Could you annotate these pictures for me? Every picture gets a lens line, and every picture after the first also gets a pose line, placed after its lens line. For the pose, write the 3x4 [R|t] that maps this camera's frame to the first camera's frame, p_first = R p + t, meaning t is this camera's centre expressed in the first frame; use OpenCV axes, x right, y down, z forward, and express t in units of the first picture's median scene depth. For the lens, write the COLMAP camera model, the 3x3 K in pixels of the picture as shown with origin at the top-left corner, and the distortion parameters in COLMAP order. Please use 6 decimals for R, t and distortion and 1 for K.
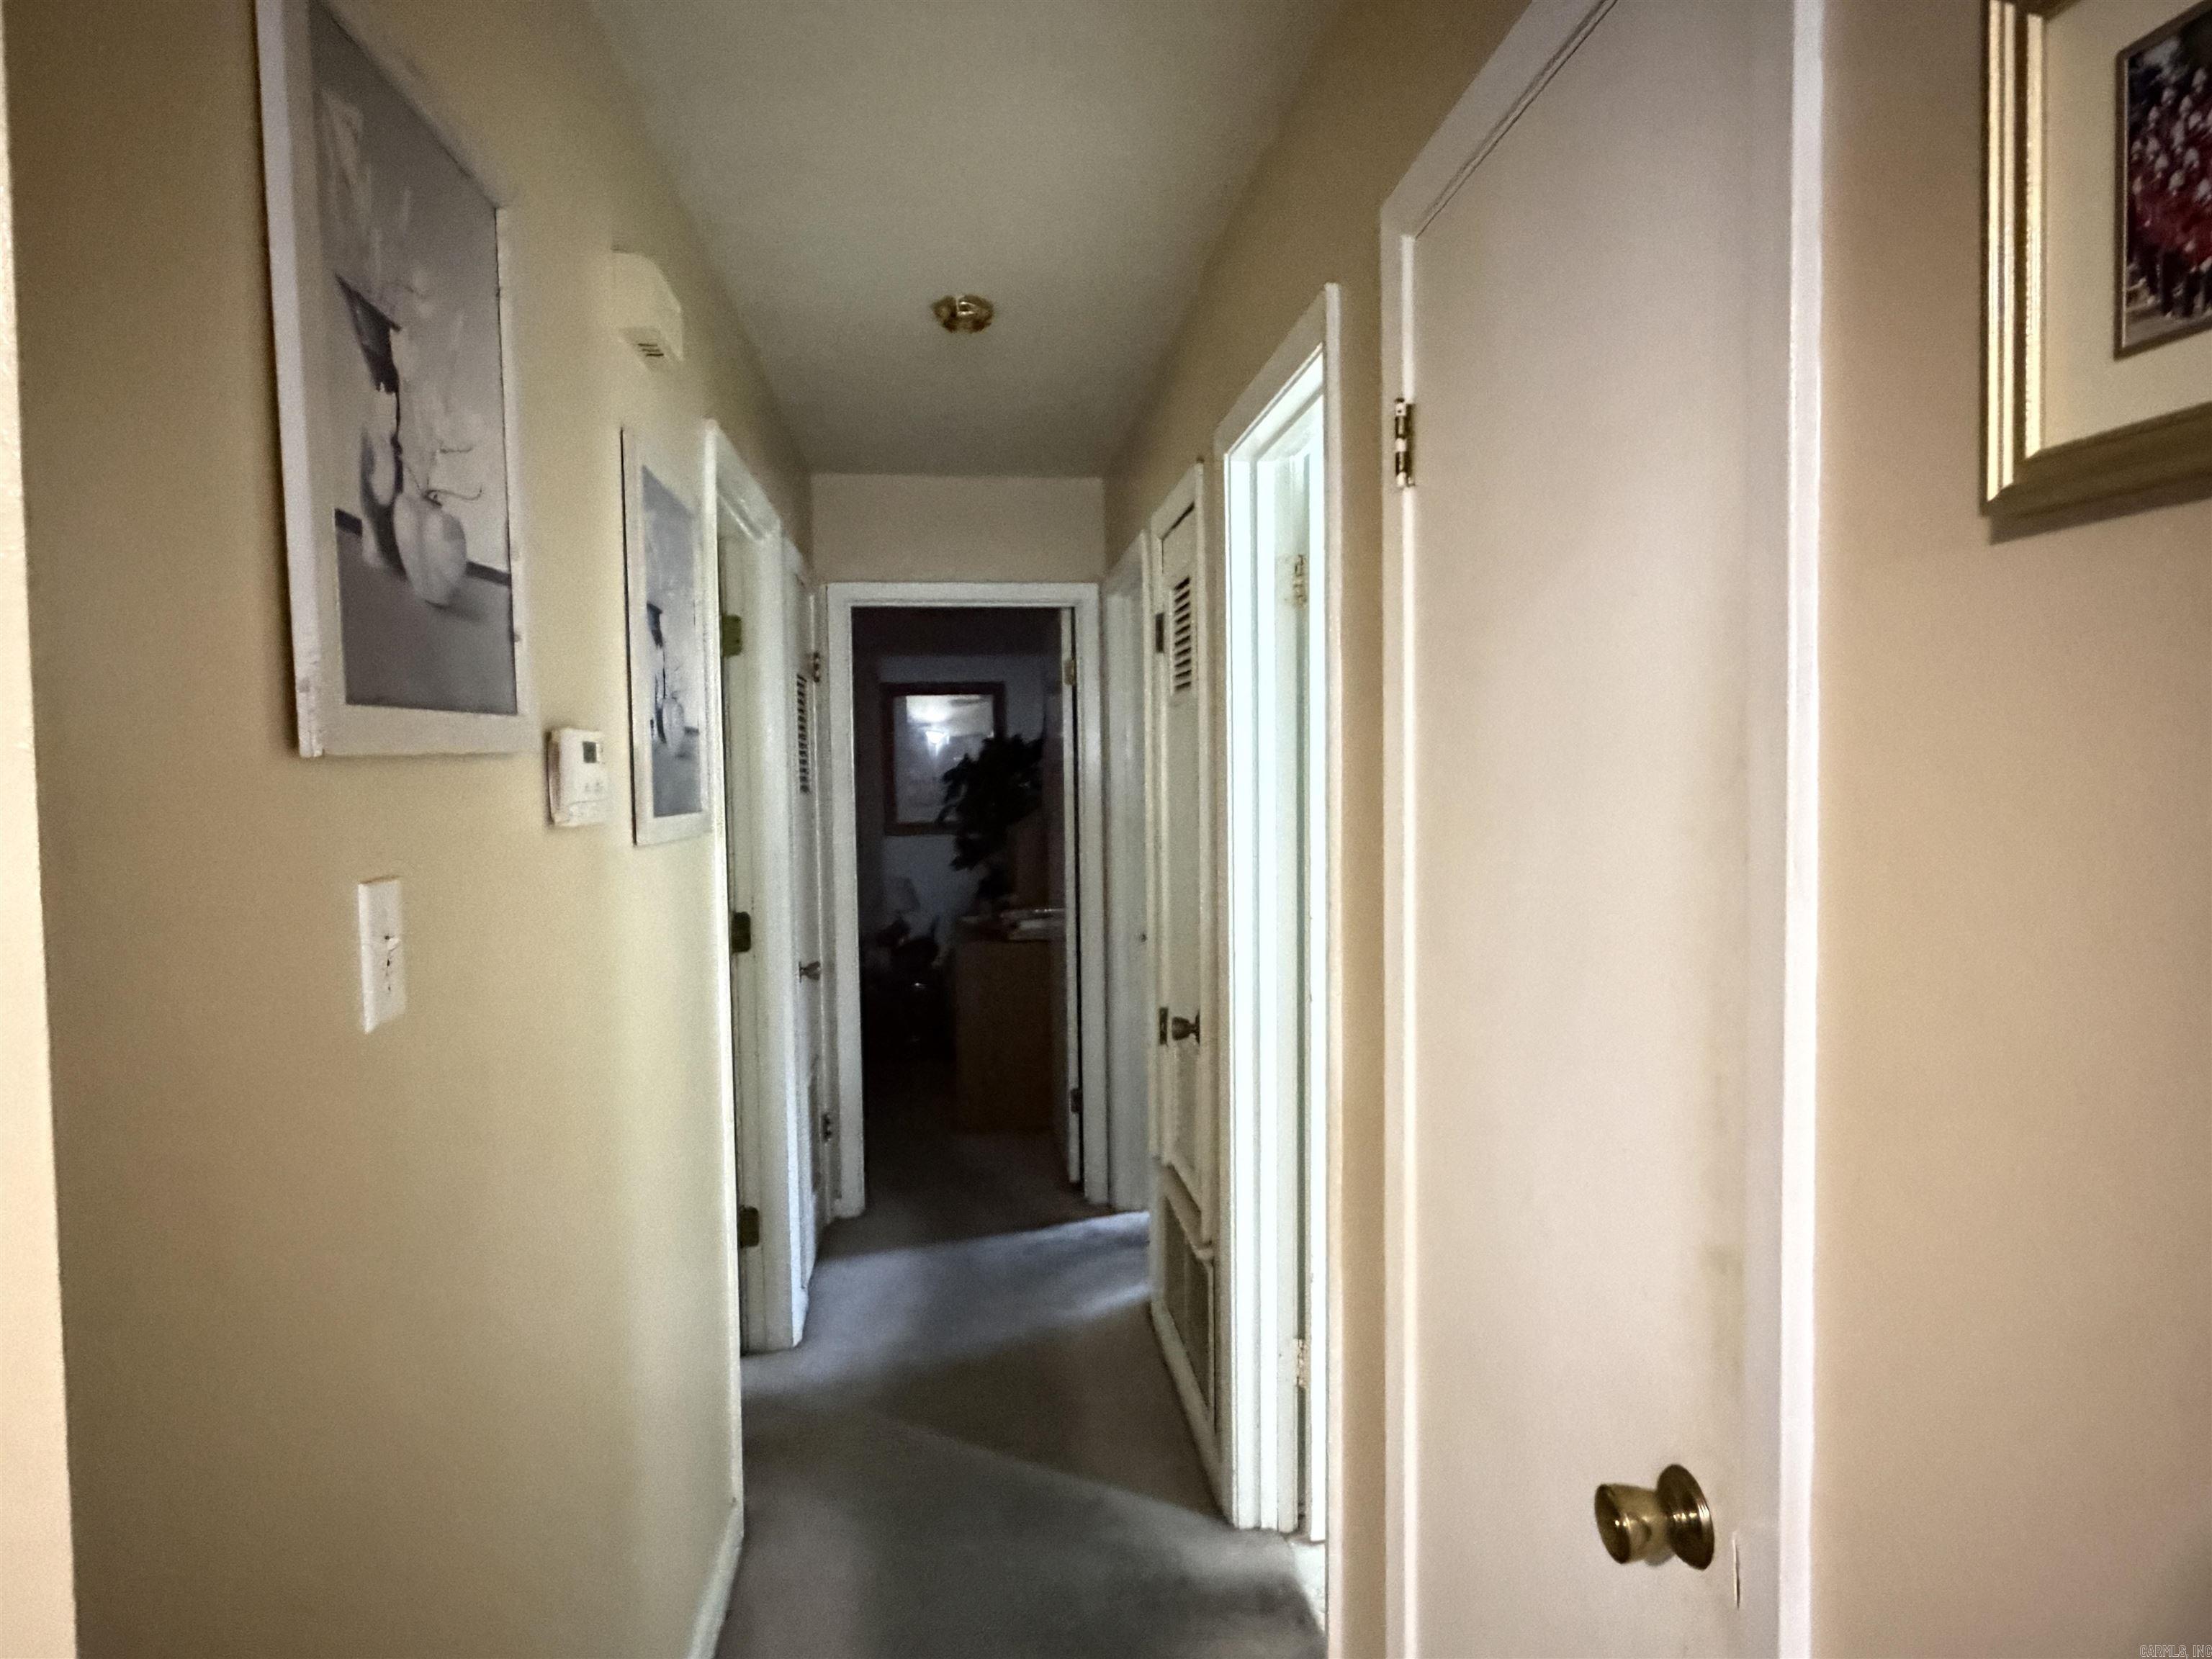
lens RADIAL K [[1290.9, 0, 1106.6], [0, 1290.9, 827.2], [0, 0, 1]] dist [-0.002149, 0.001381]
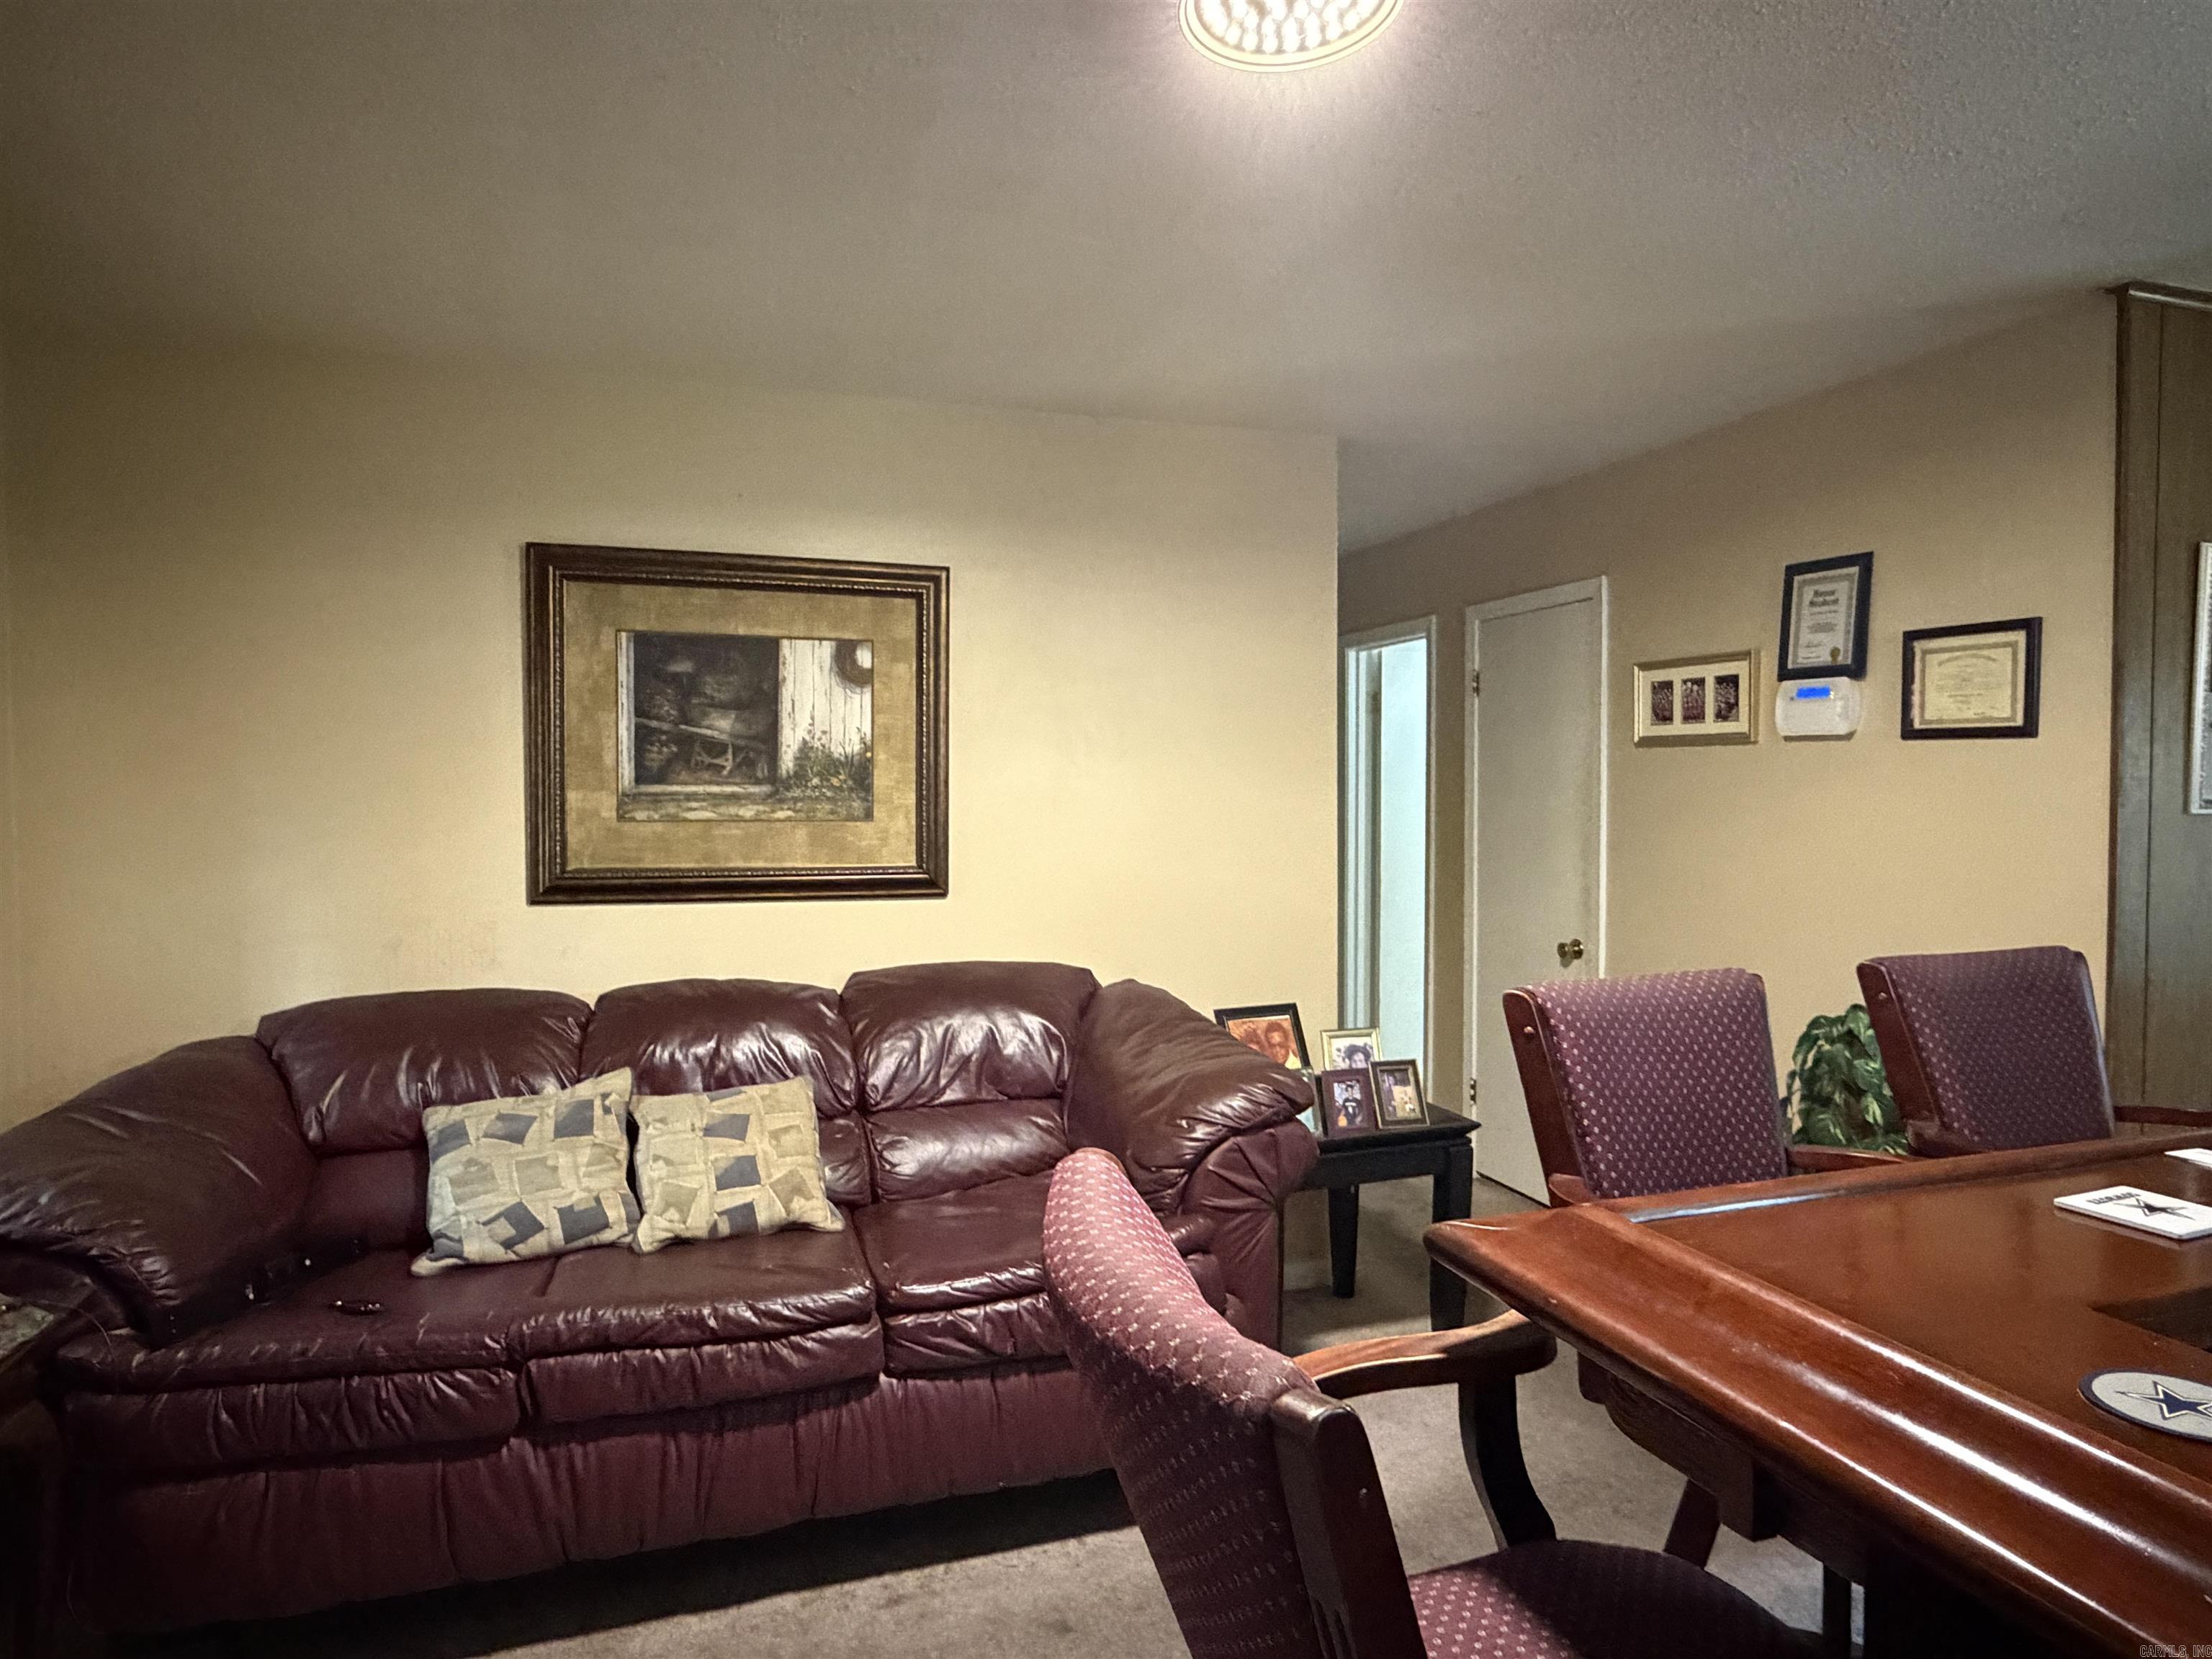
lens RADIAL K [[1290.9, 0, 1105.7], [0, 1290.9, 826.5], [0, 0, 1]] dist [-0.002149, 0.001381]
pose [[0.980648, 0.006202, 0.195679, -1.305717], [-0.004485, 0.999947, -0.009216, 0.093268], [-0.195726, 0.008160, 0.980625, -1.977765]]
